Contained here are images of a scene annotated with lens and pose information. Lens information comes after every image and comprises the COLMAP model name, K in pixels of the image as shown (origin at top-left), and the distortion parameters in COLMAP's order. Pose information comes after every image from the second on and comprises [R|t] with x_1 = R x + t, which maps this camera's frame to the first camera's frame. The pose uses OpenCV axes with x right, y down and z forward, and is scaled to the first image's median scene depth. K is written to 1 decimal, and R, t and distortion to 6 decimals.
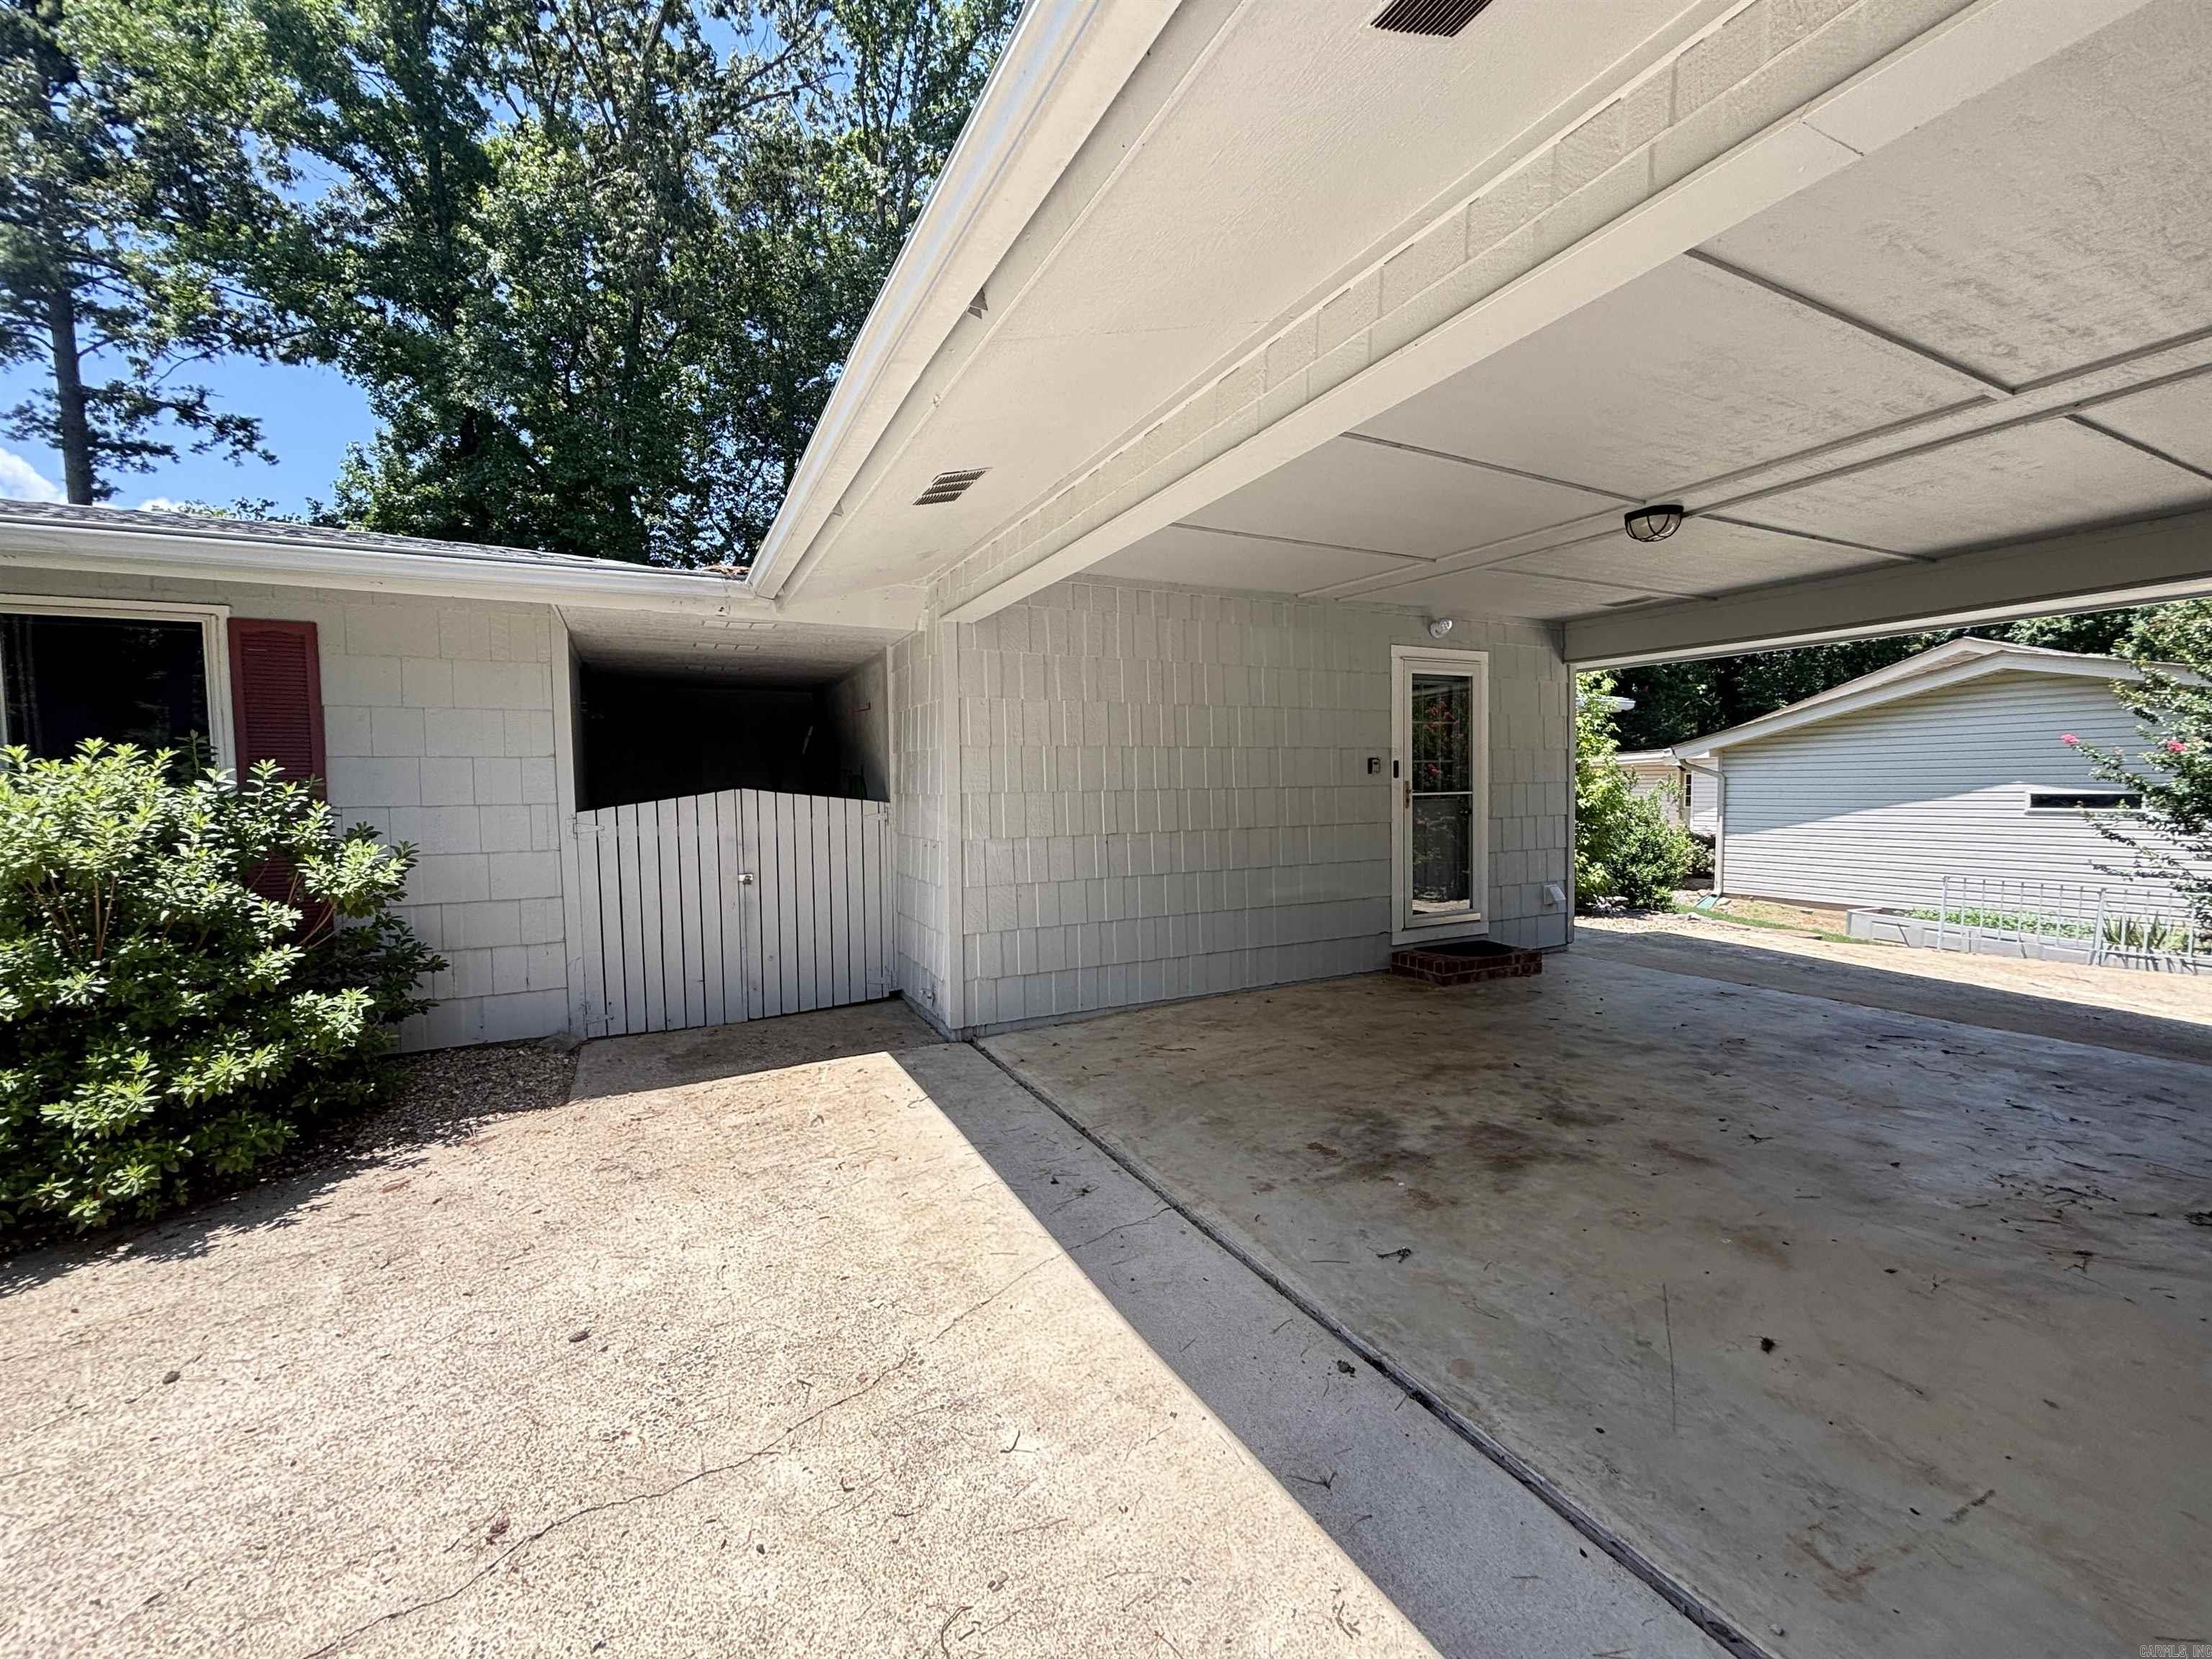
lens RADIAL K [[887.8, 0, 1106.0], [0, 887.8, 829.5], [0, 0, 1]] dist [-0.000464, 0.000521]
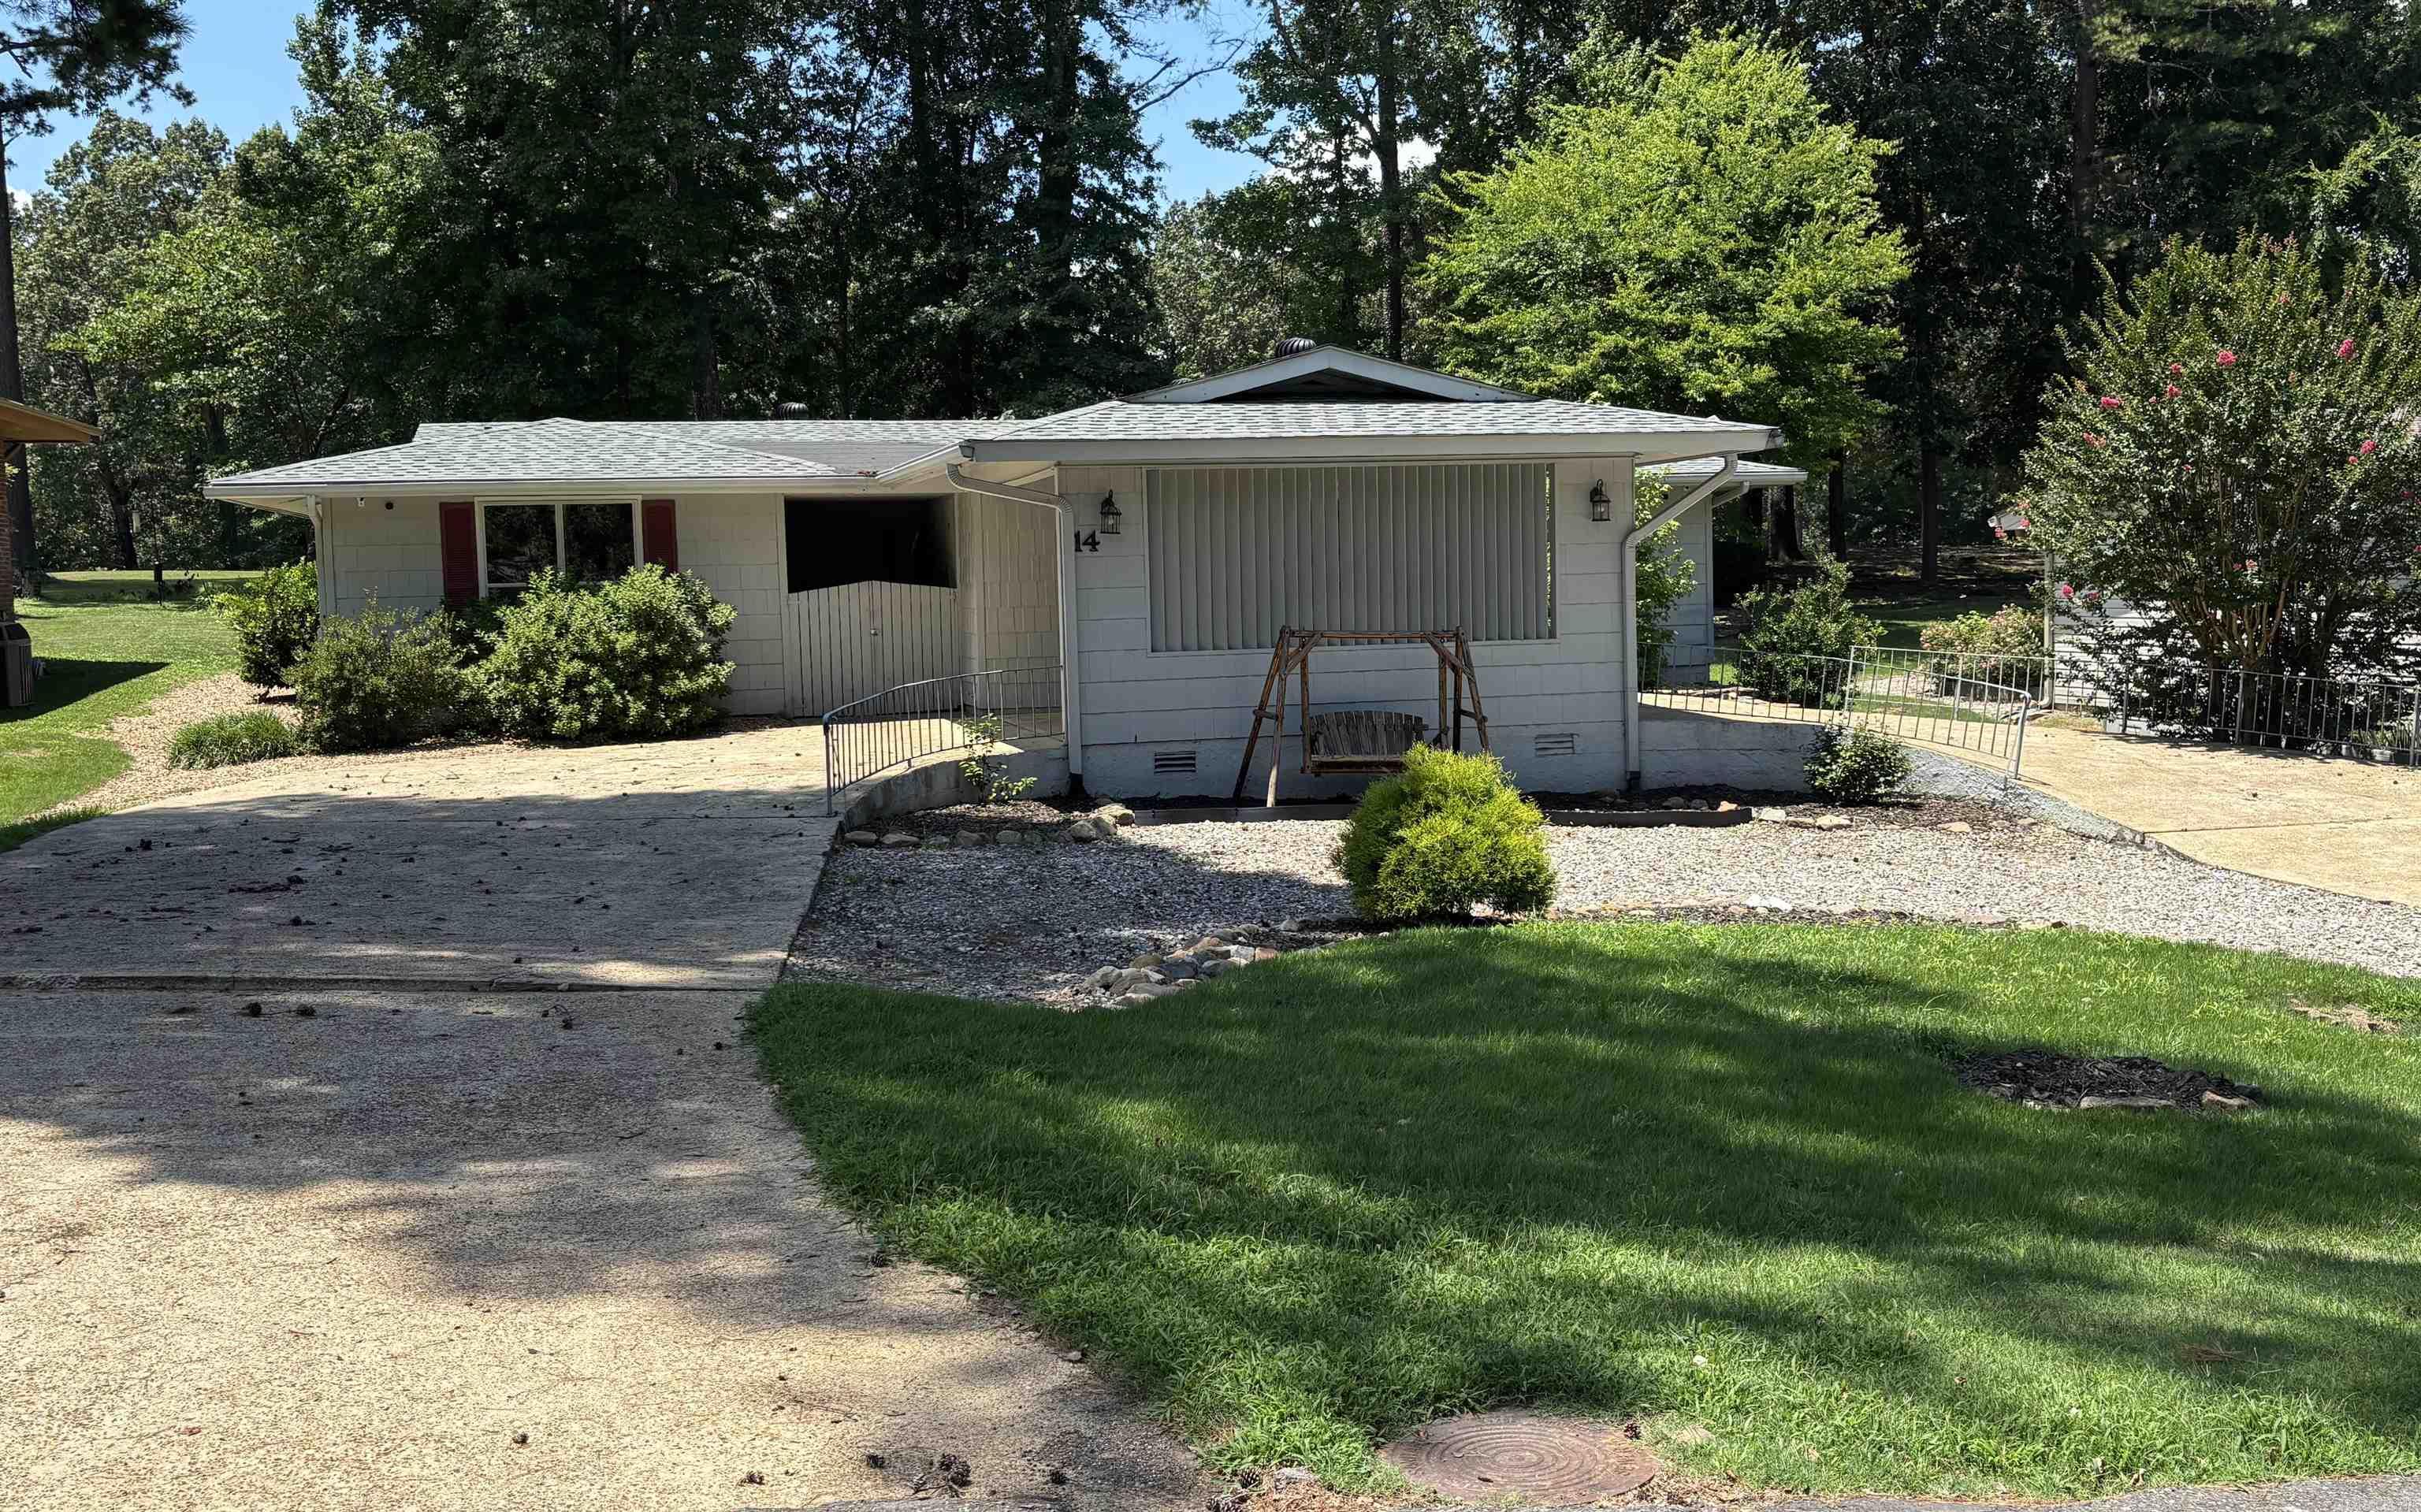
lens RADIAL K [[2282.3, 0, 1210.5], [0, 2282.3, 756.0], [0, 0, 1]] dist [0.052830, -0.014244]
pose [[0.973679, 0.005367, -0.227859, 1.128592], [0.001398, 0.999563, 0.029518, 0.150005], [0.227918, -0.029060, 0.973247, -2.886802]]
